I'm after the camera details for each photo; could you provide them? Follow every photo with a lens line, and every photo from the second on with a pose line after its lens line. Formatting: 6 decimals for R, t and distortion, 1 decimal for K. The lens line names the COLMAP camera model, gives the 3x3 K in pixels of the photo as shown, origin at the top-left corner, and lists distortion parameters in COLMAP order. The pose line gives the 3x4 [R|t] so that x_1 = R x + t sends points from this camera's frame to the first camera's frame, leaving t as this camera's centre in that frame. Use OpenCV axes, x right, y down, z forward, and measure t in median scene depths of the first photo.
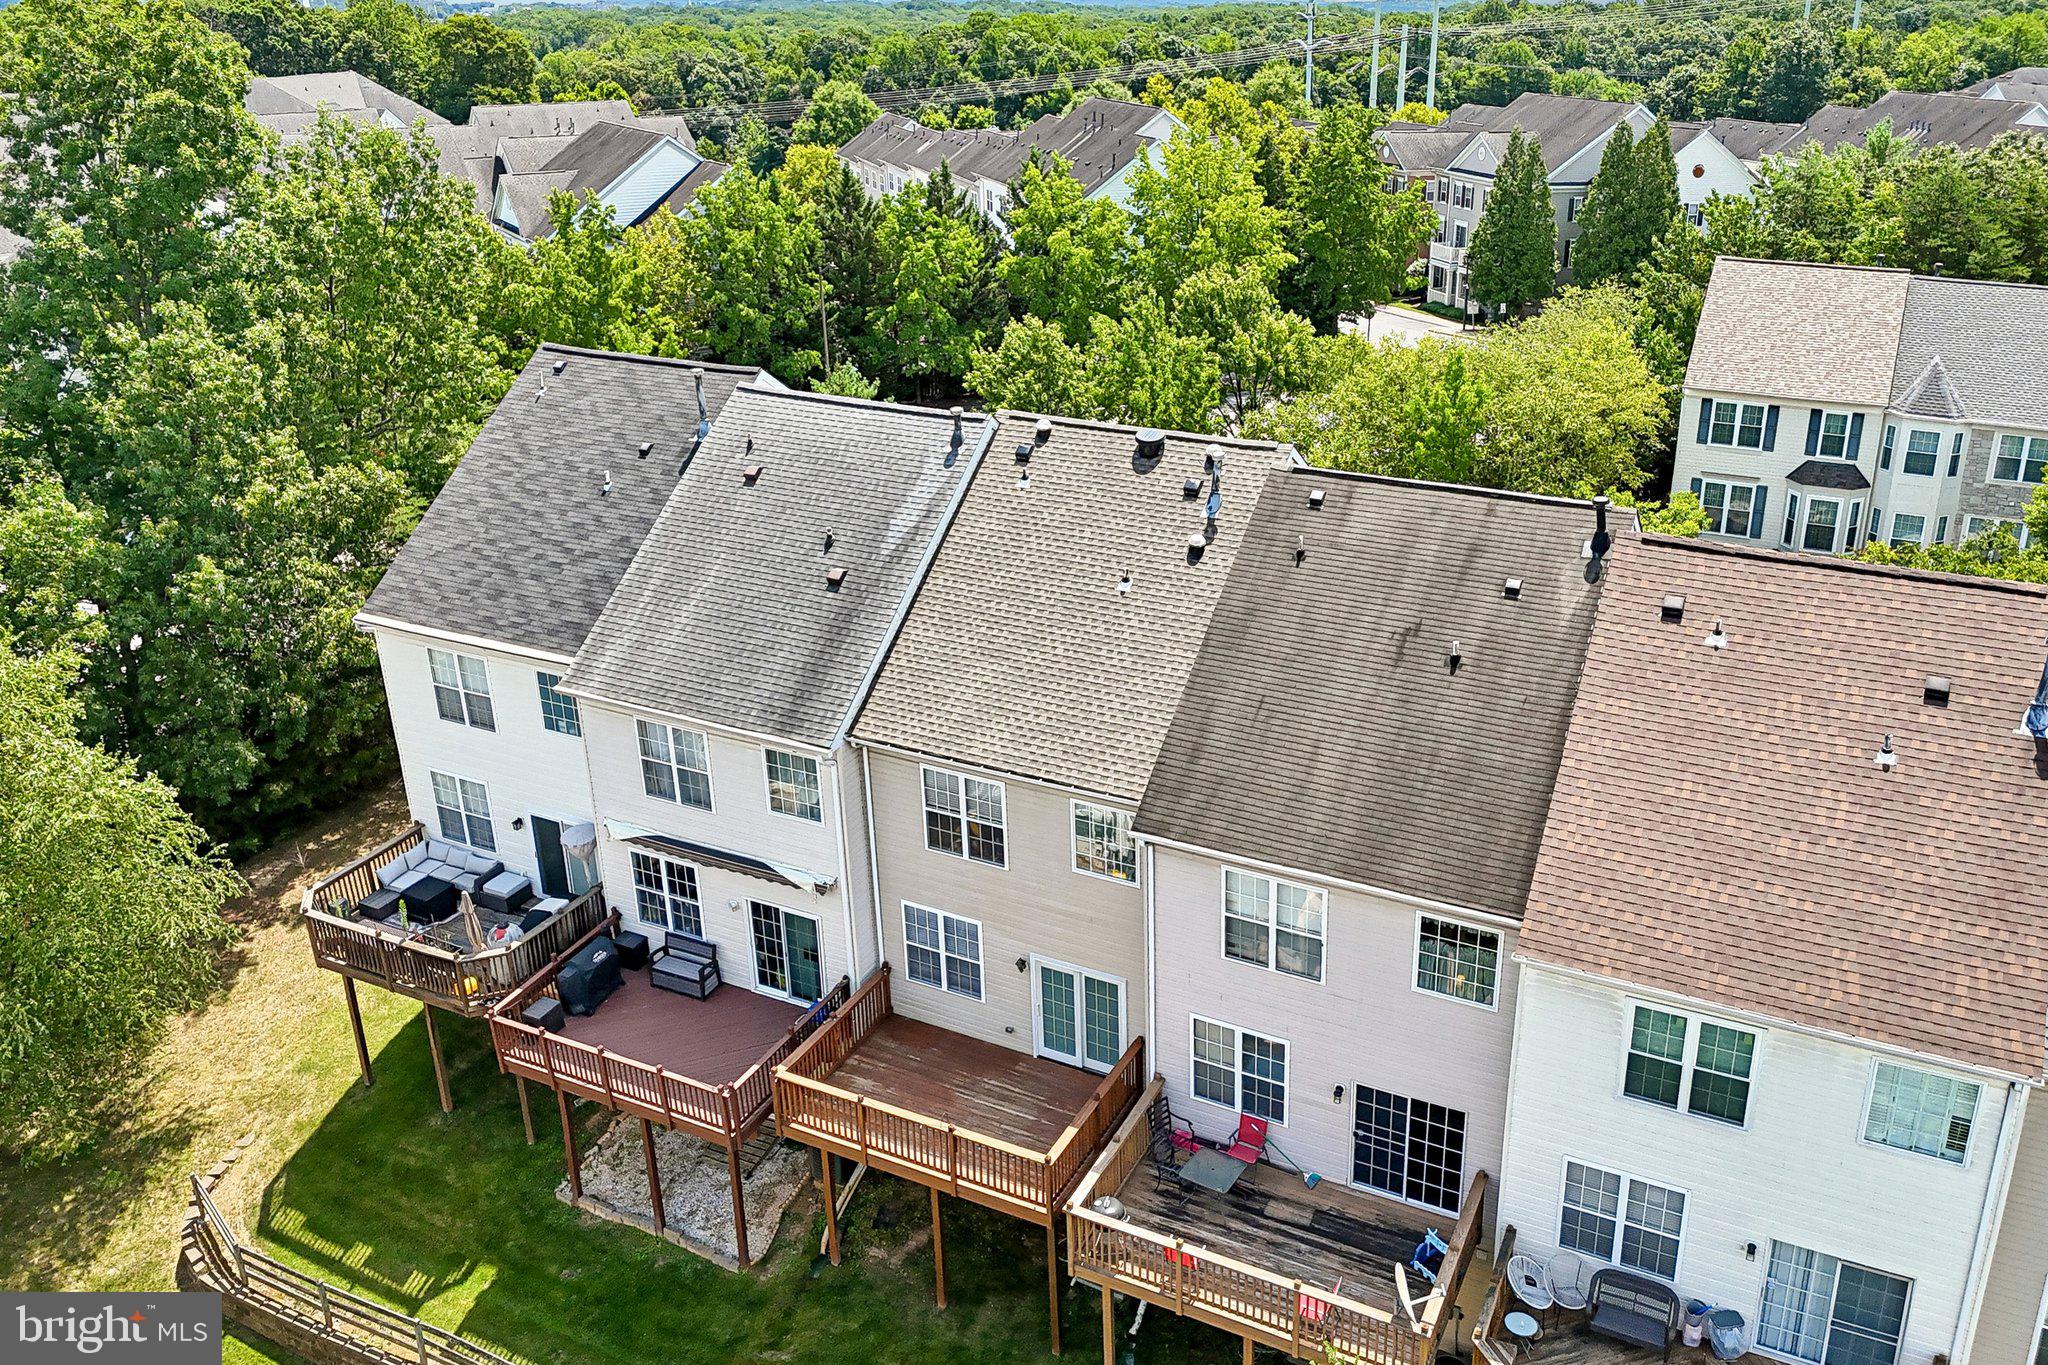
lens RADIAL K [[1623.3, 0, 1024.0], [0, 1623.3, 682.5], [0, 0, 1]] dist [0.083962, -0.152462]
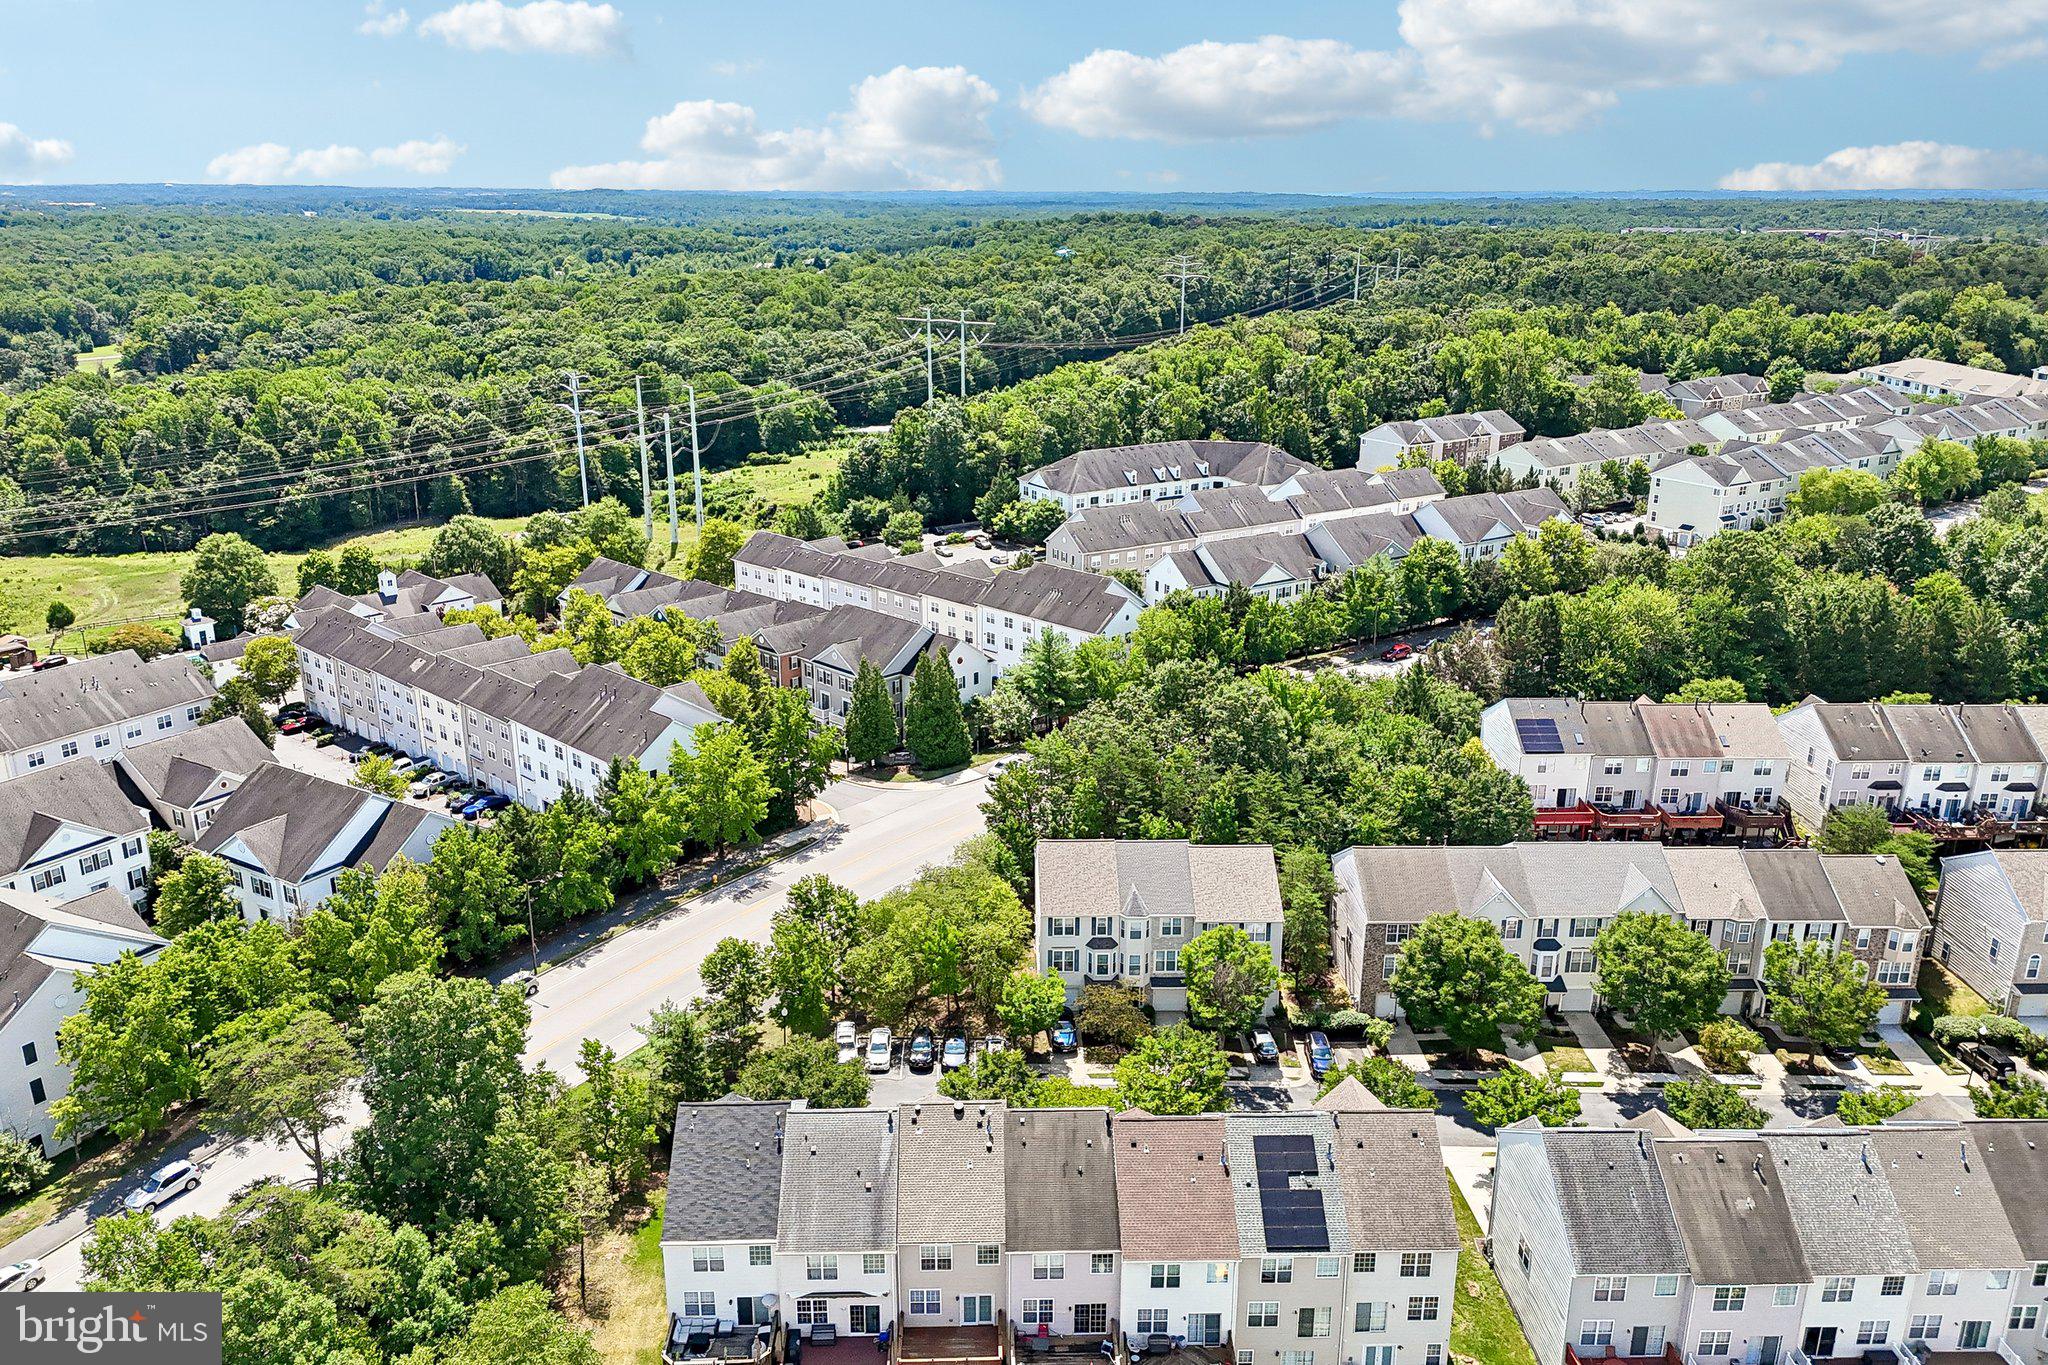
lens RADIAL K [[1440.8, 0, 1034.8], [0, 1440.8, 761.0], [0, 0, 1]] dist [0.055798, -0.004272]
pose [[0.875129, -0.148962, 0.460391, -0.927443], [0.169632, 0.985501, -0.003577, -0.740907], [-0.453183, 0.081227, 0.887709, -1.476090]]
